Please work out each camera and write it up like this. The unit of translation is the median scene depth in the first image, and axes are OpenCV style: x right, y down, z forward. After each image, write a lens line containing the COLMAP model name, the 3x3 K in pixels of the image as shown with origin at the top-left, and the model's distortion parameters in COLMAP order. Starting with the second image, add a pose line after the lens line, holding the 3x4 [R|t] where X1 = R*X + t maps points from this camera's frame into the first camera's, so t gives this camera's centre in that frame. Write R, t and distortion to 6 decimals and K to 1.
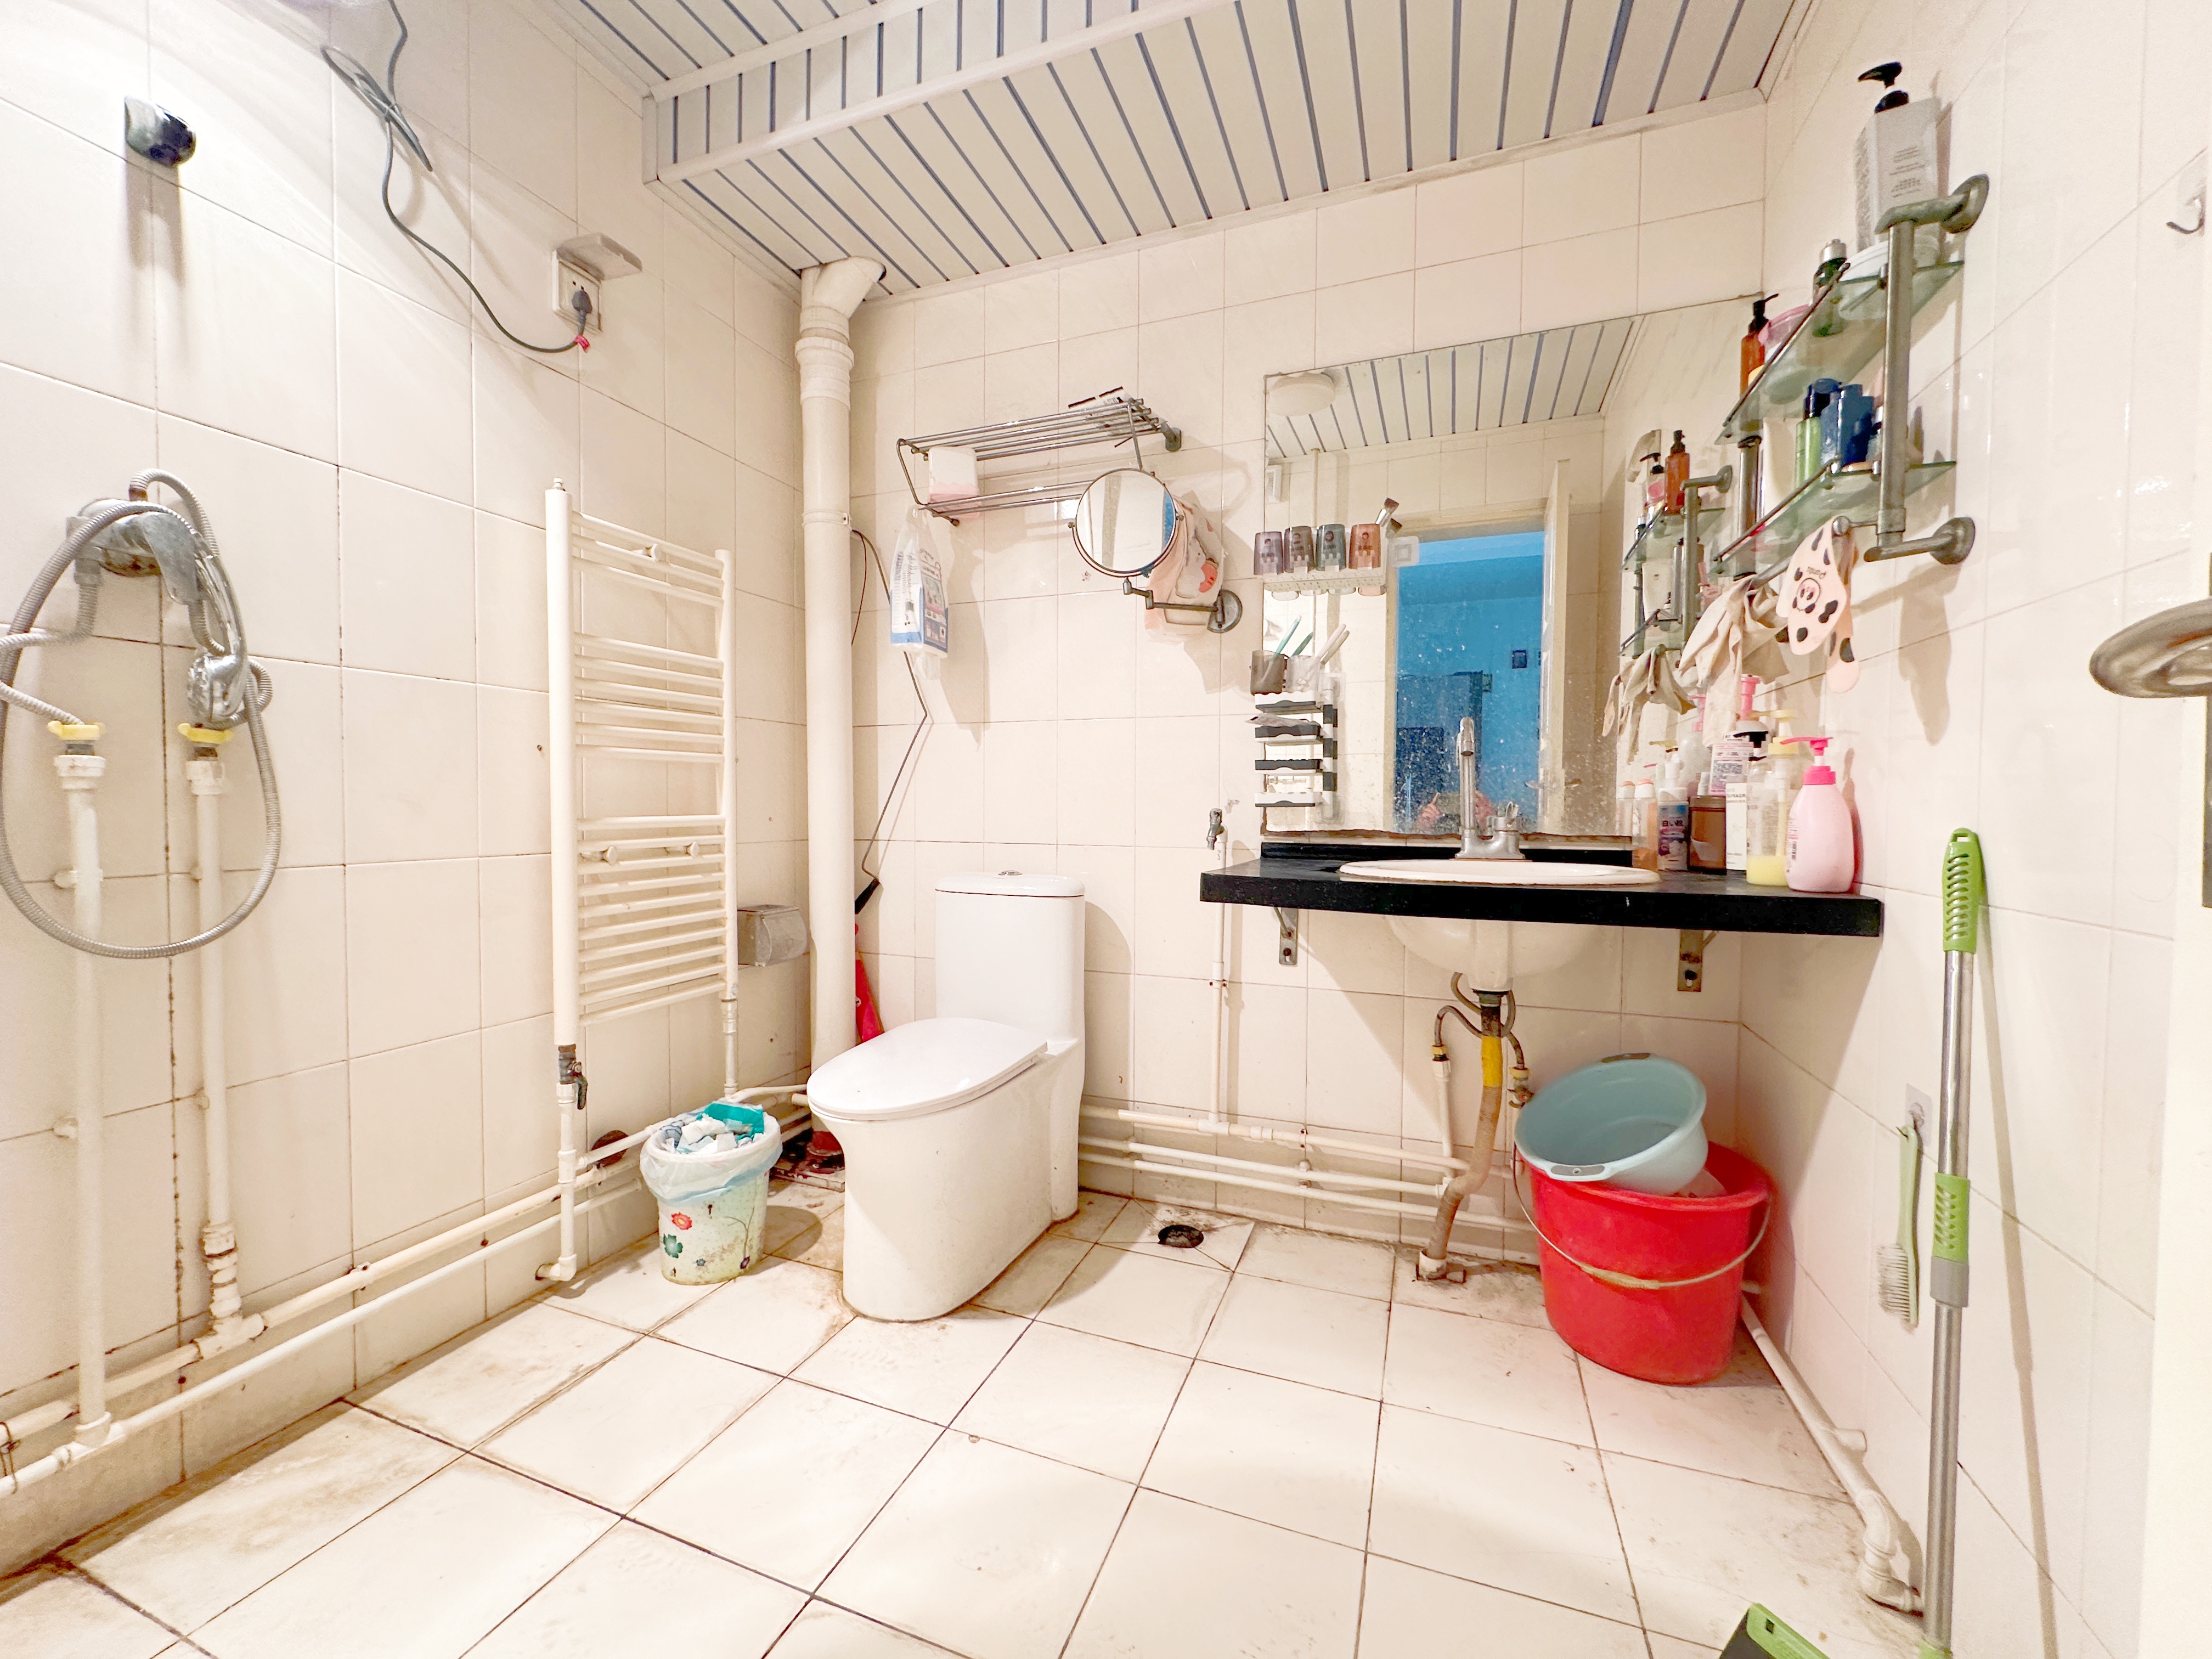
lens RADIAL K [[880.5, 0, 1098.5], [0, 880.5, 823.5], [0, 0, 1]] dist [-0.001094, -0.000249]
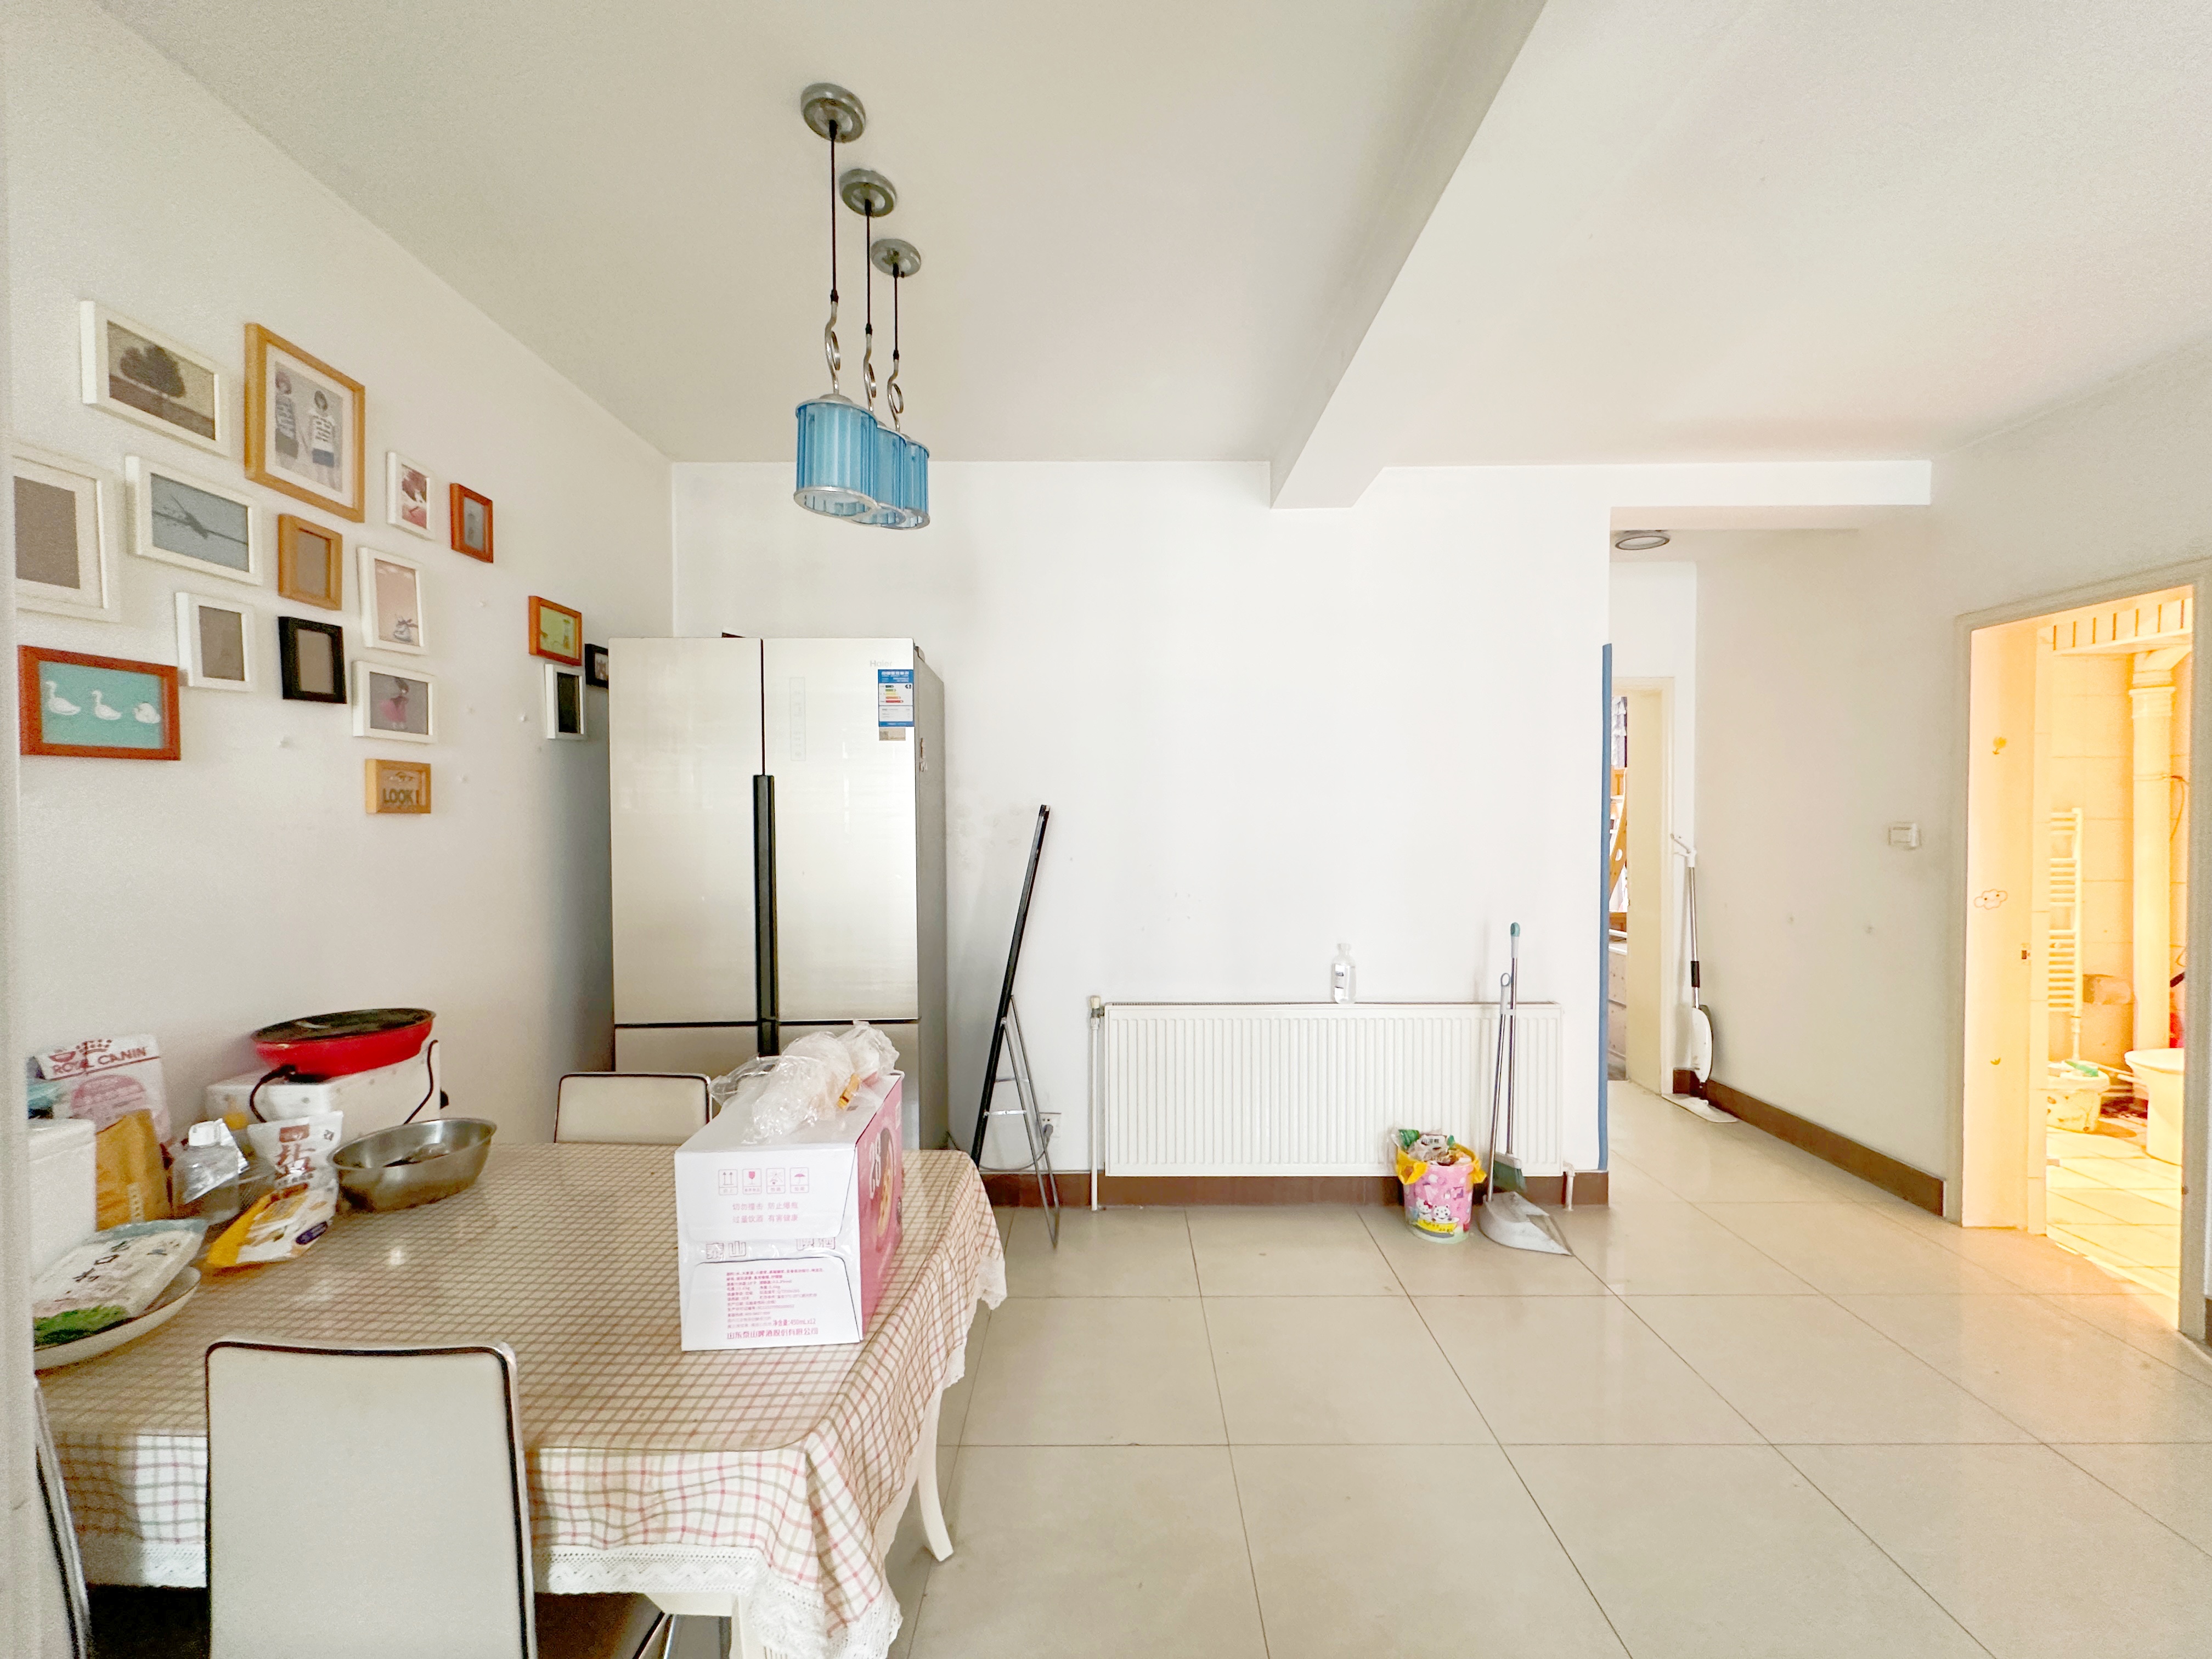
lens RADIAL K [[880.5, 0, 1103.2], [0, 880.5, 826.9], [0, 0, 1]] dist [-0.001094, -0.000249]
pose [[0.357446, 0.010317, -0.933877, 0.720748], [-0.015921, 0.999861, 0.004953, -0.232070], [0.933798, 0.013098, 0.357560, -1.969237]]
